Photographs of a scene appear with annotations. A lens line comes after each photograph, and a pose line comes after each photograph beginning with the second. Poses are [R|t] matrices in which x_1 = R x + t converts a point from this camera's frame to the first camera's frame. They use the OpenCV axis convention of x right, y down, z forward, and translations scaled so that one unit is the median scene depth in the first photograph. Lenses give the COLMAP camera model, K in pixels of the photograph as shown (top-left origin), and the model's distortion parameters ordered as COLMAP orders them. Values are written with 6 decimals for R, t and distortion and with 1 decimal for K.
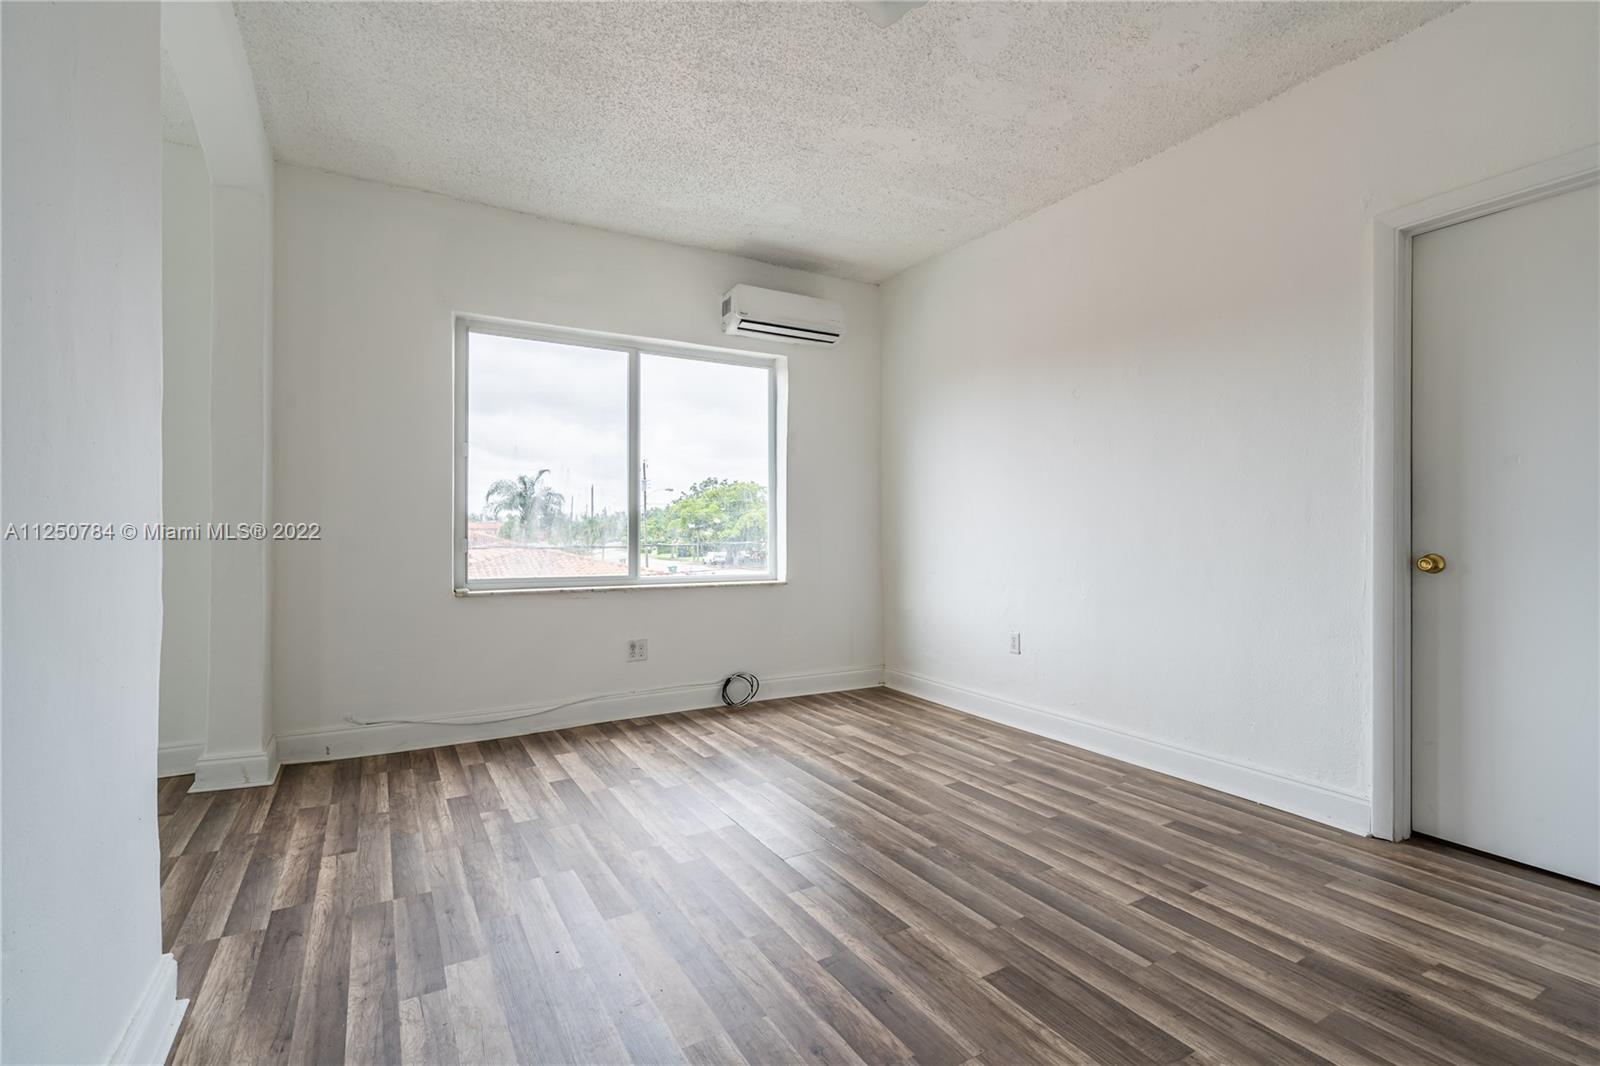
lens RADIAL K [[729.8, 0, 800.0], [0, 729.8, 533.0], [0, 0, 1]] dist [-0.004179, 0.000321]
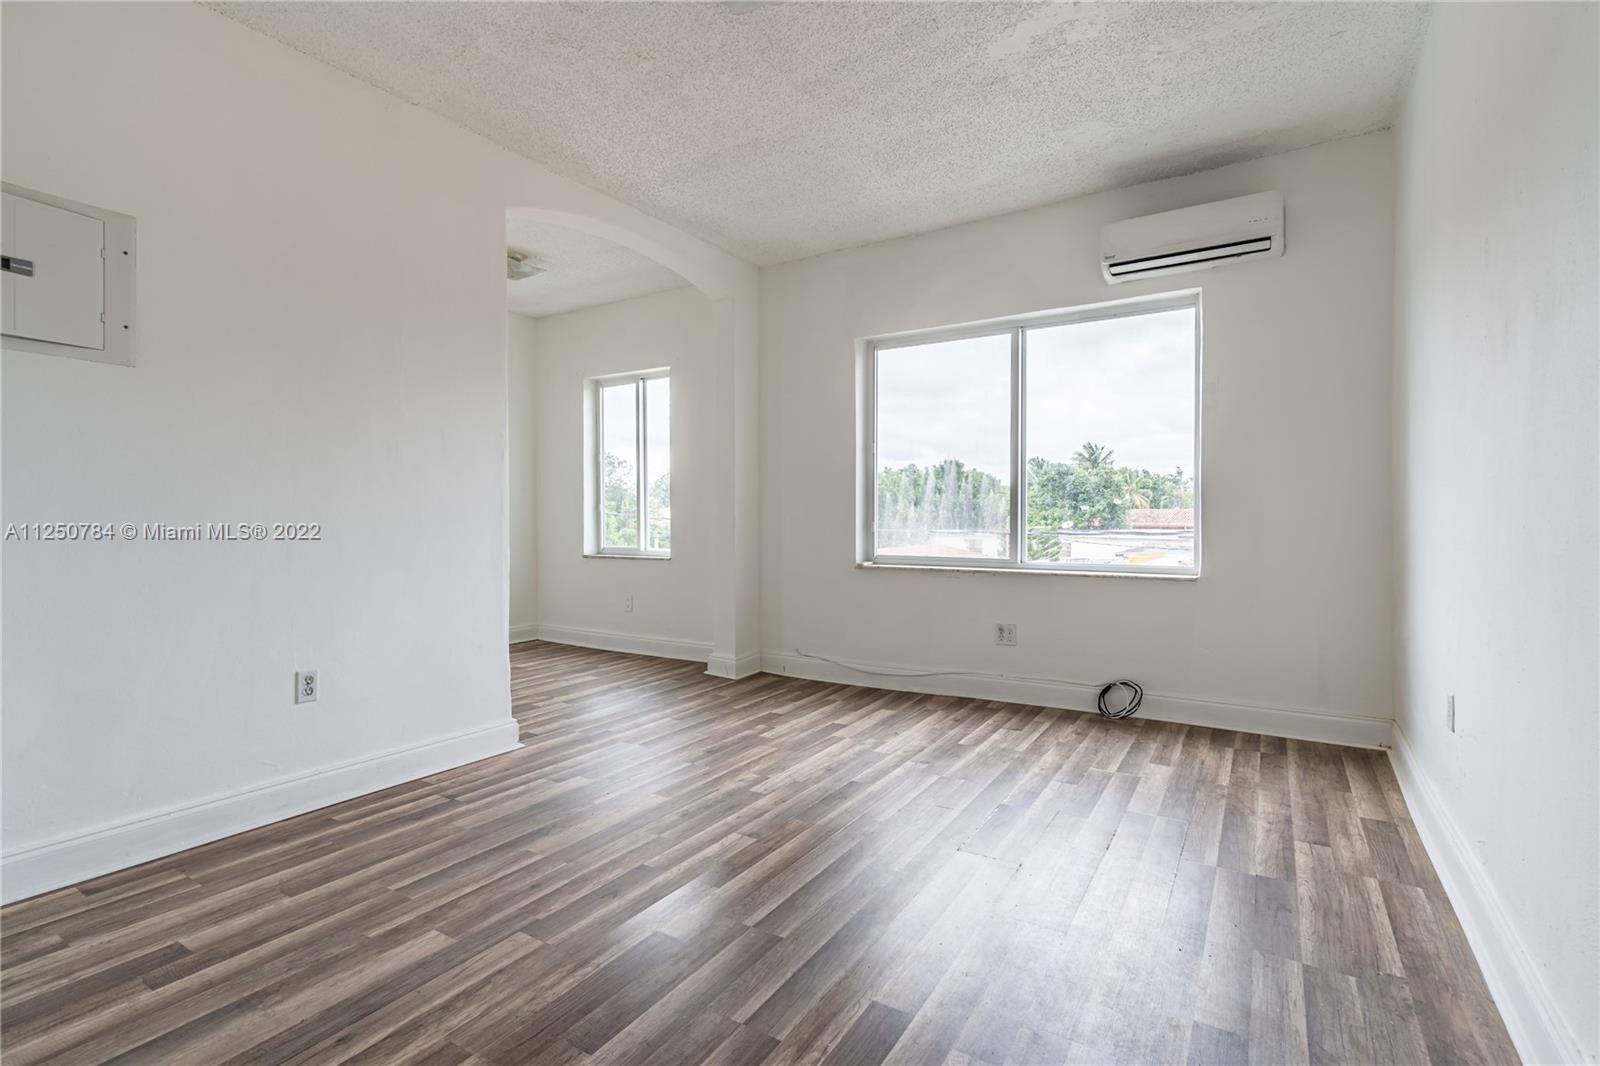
lens RADIAL K [[748.1, 0, 800.0], [0, 748.1, 533.0], [0, 0, 1]] dist [-0.001521, 0.000518]
pose [[0.466465, 0.016933, -0.884378, 0.641794], [0.004782, 0.999754, 0.021664, -0.001157], [0.884527, -0.014335, 0.466269, 0.330719]]
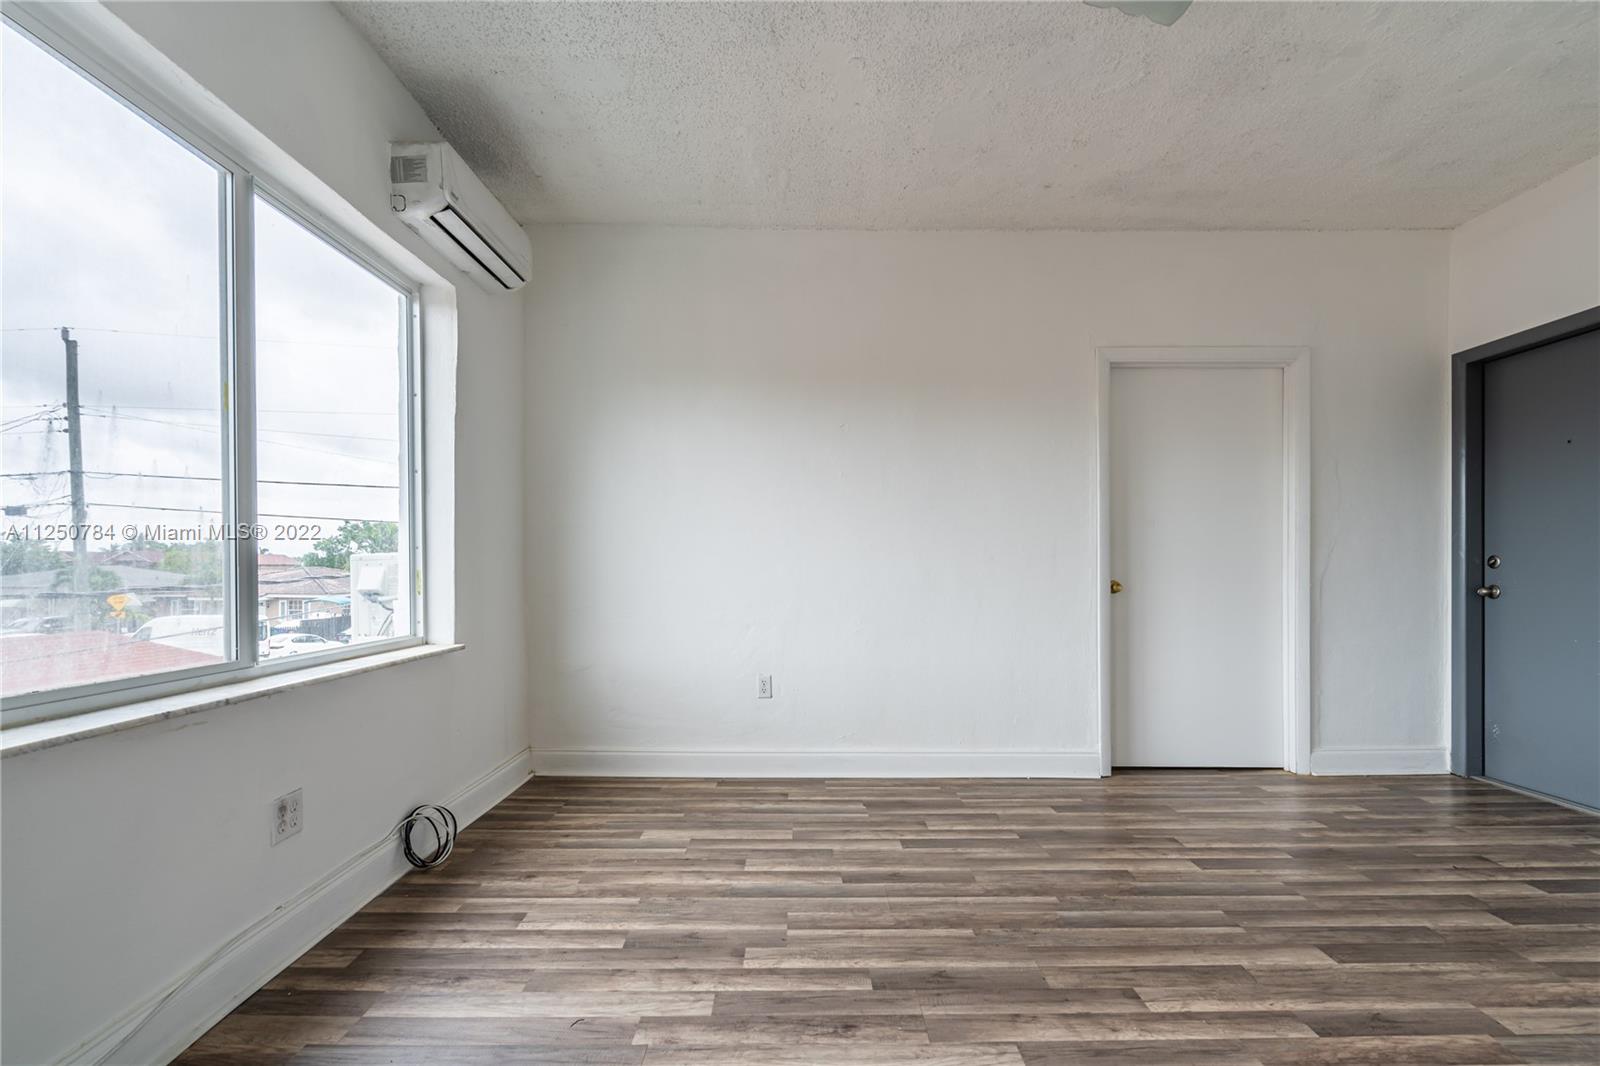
lens RADIAL K [[741.2, 0, 803.9], [0, 741.2, 565.5], [0, 0, 1]] dist [-0.001176, 0.000350]
pose [[0.498889, 0.001902, 0.866664, -0.557819], [0.001232, 0.999995, -0.002904, 0.001072], [-0.866665, 0.002517, 0.498885, 0.555789]]
